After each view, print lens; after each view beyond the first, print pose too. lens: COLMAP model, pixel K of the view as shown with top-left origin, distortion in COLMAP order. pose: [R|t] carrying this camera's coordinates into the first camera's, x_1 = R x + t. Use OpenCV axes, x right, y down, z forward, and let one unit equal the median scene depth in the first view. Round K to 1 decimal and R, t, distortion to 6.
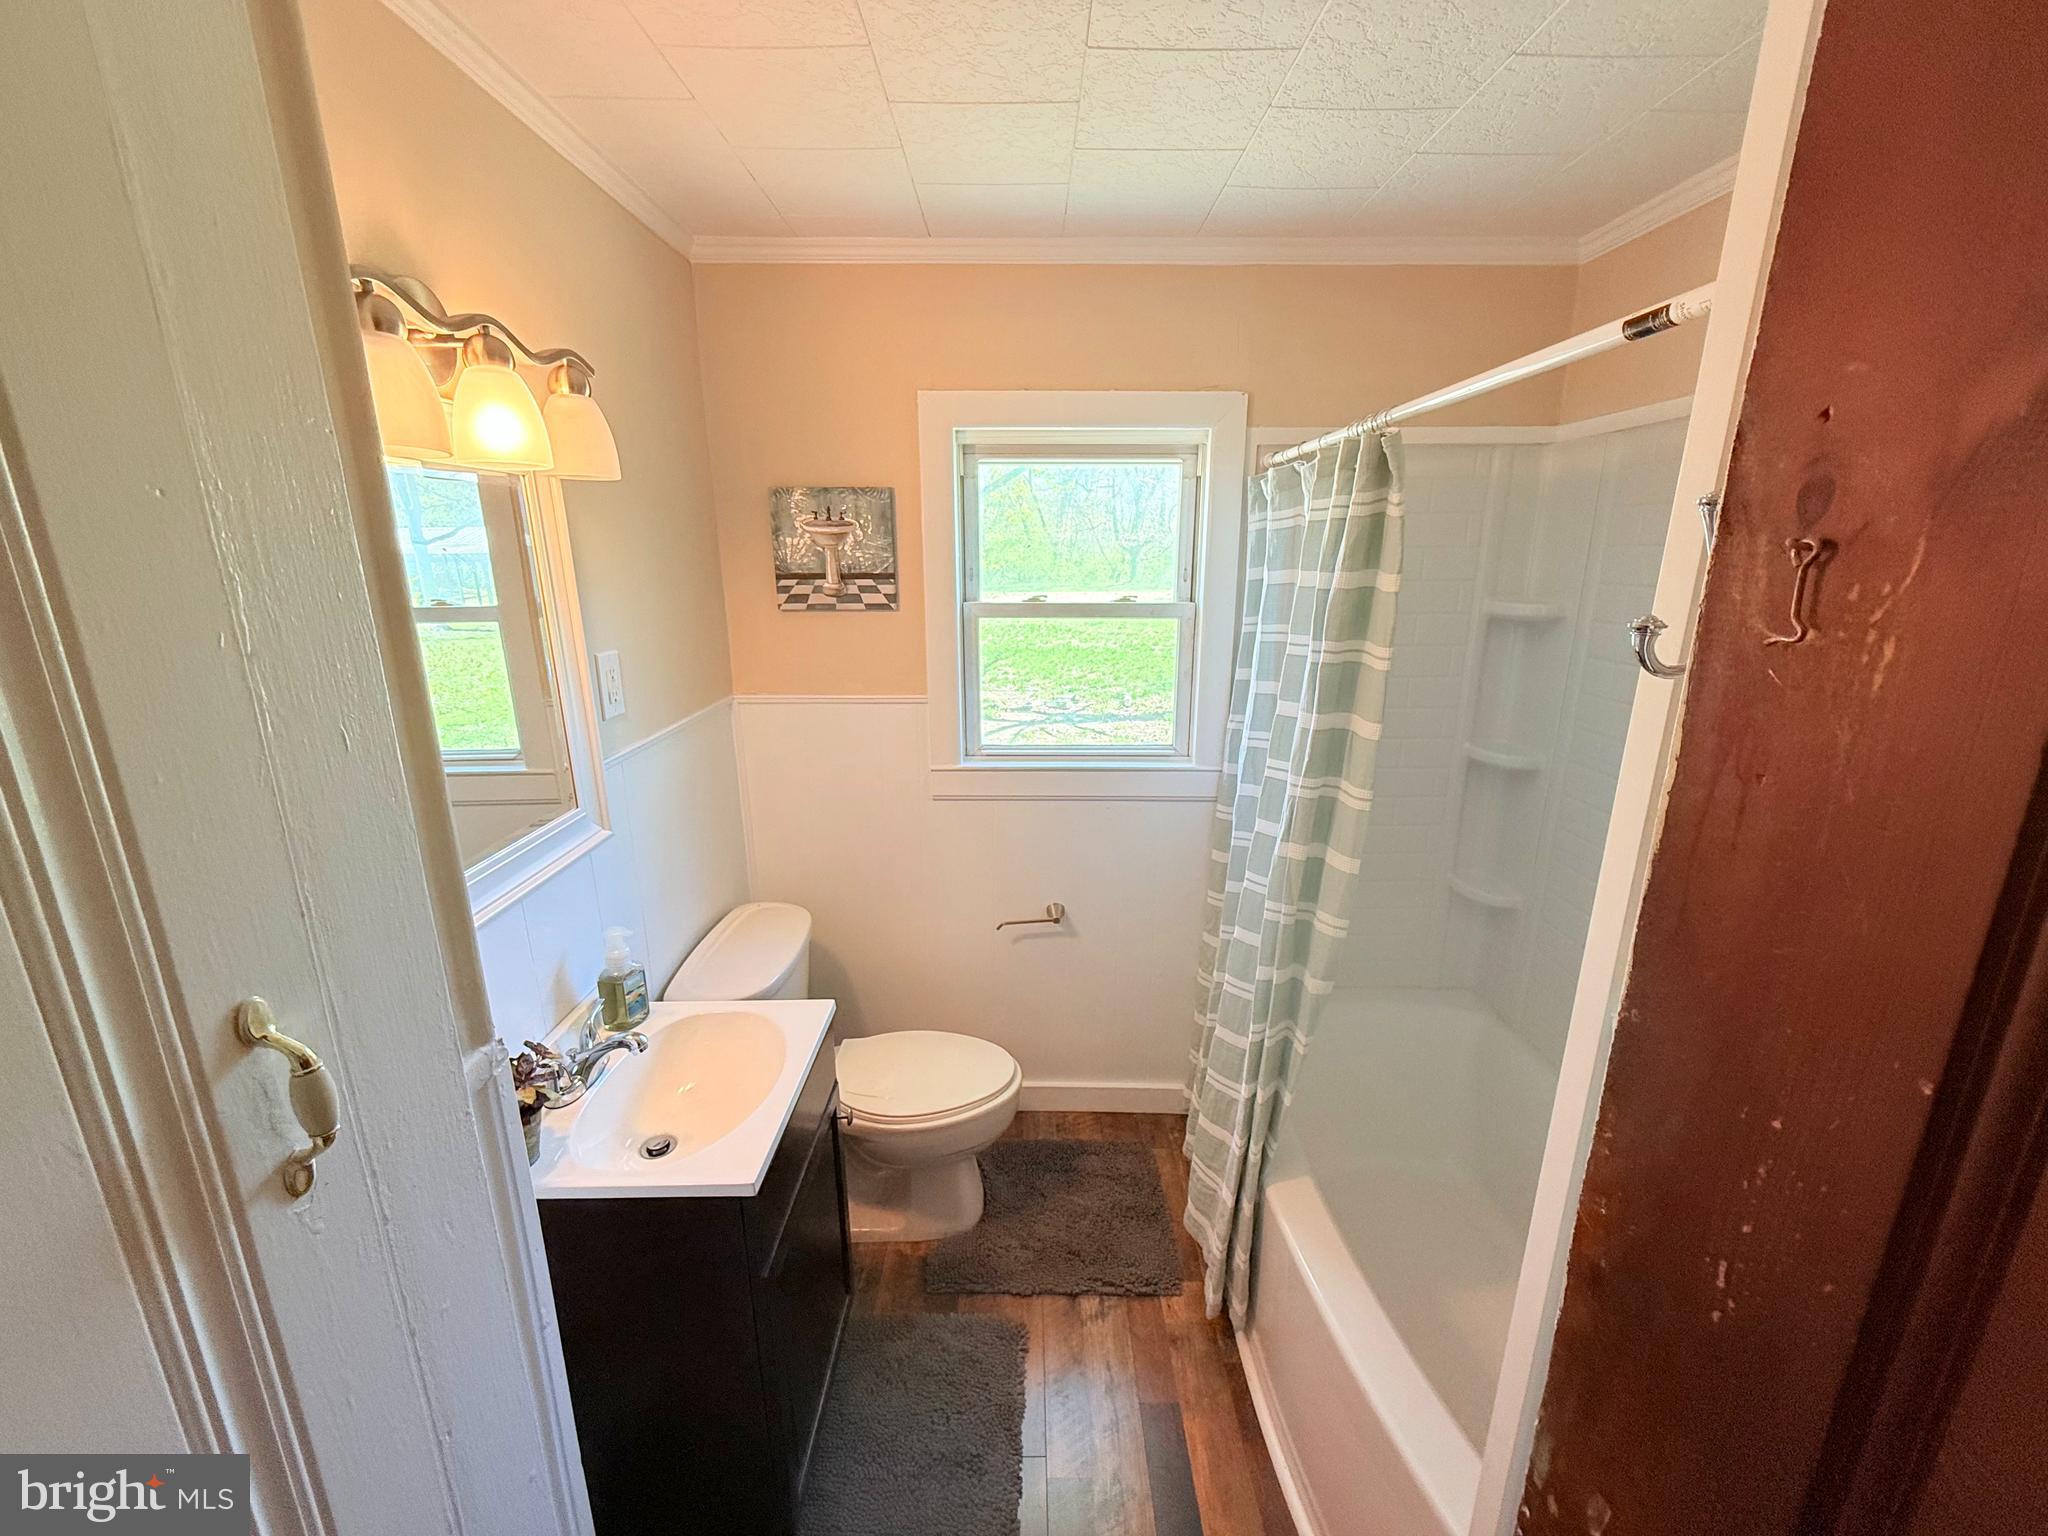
lens RADIAL K [[816.0, 0, 1024.0], [0, 816.0, 768.0], [0, 0, 1]] dist [0.006870, -0.000011]
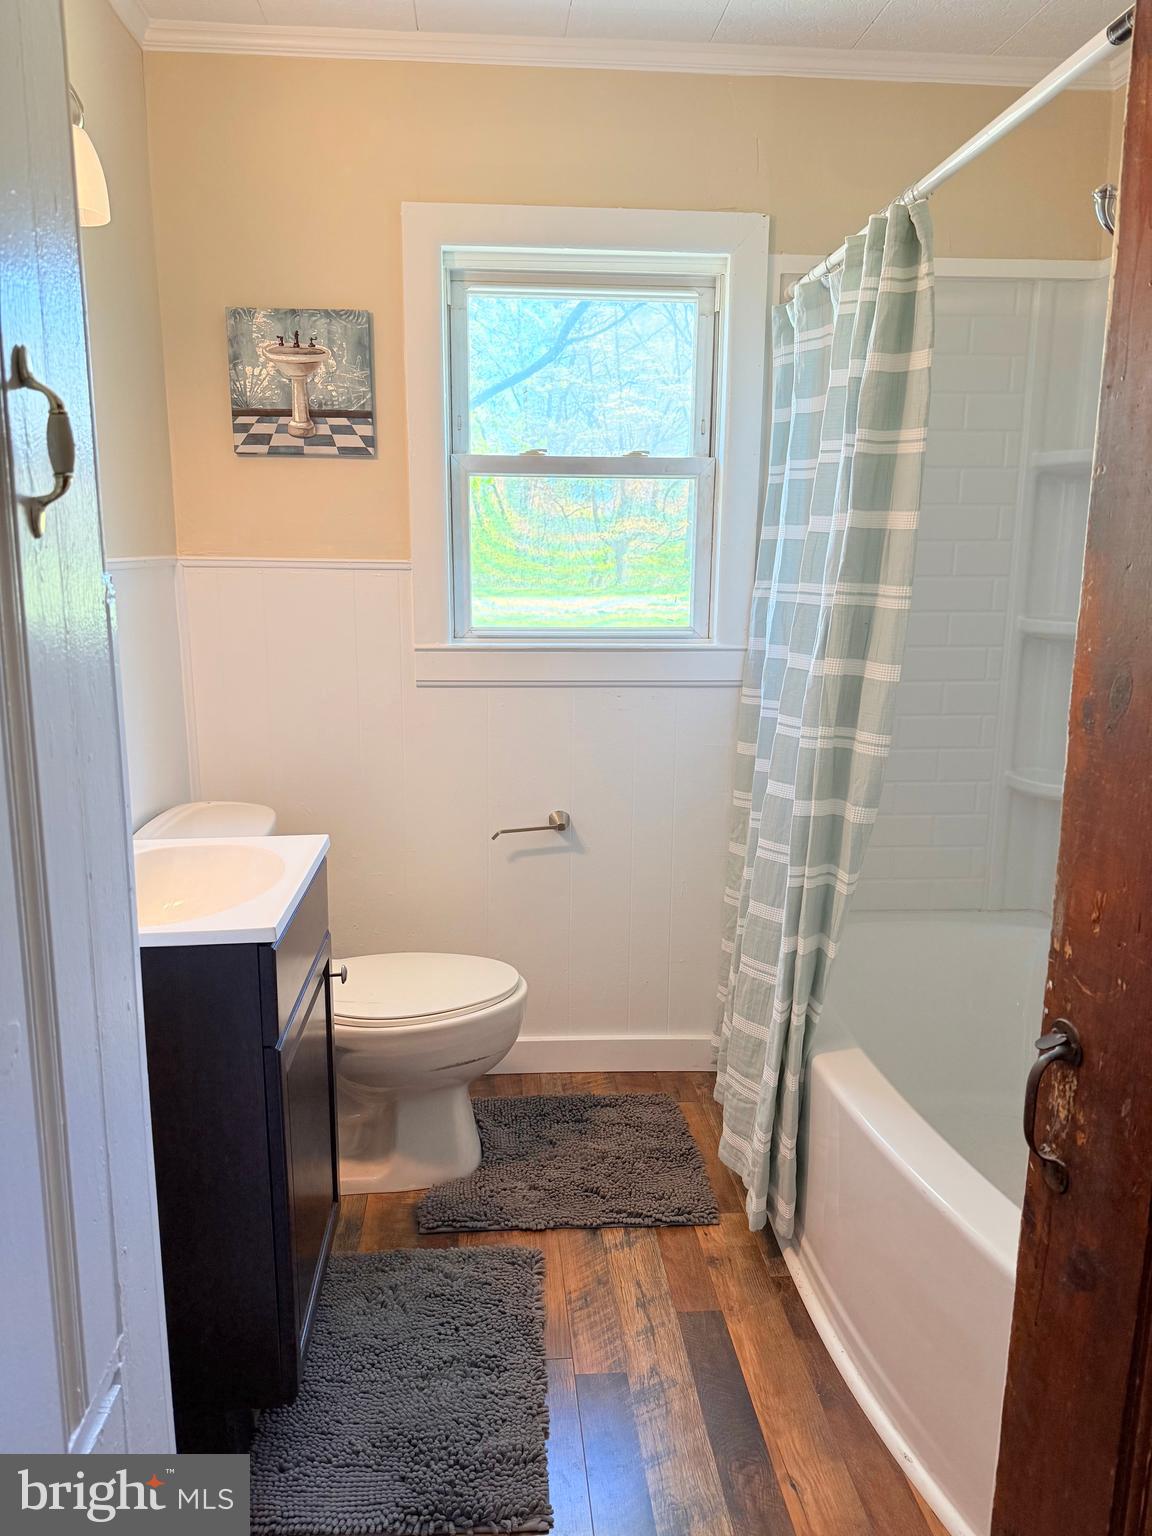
lens RADIAL K [[1077.3, 0, 560.0], [0, 1077.3, 764.1], [0, 0, 1]] dist [0.101086, -0.123819]
pose [[0.997089, -0.008015, 0.075818, -0.052351], [0.012913, 0.997844, -0.064340, 0.216583], [-0.075139, 0.065132, 0.995044, -0.145828]]
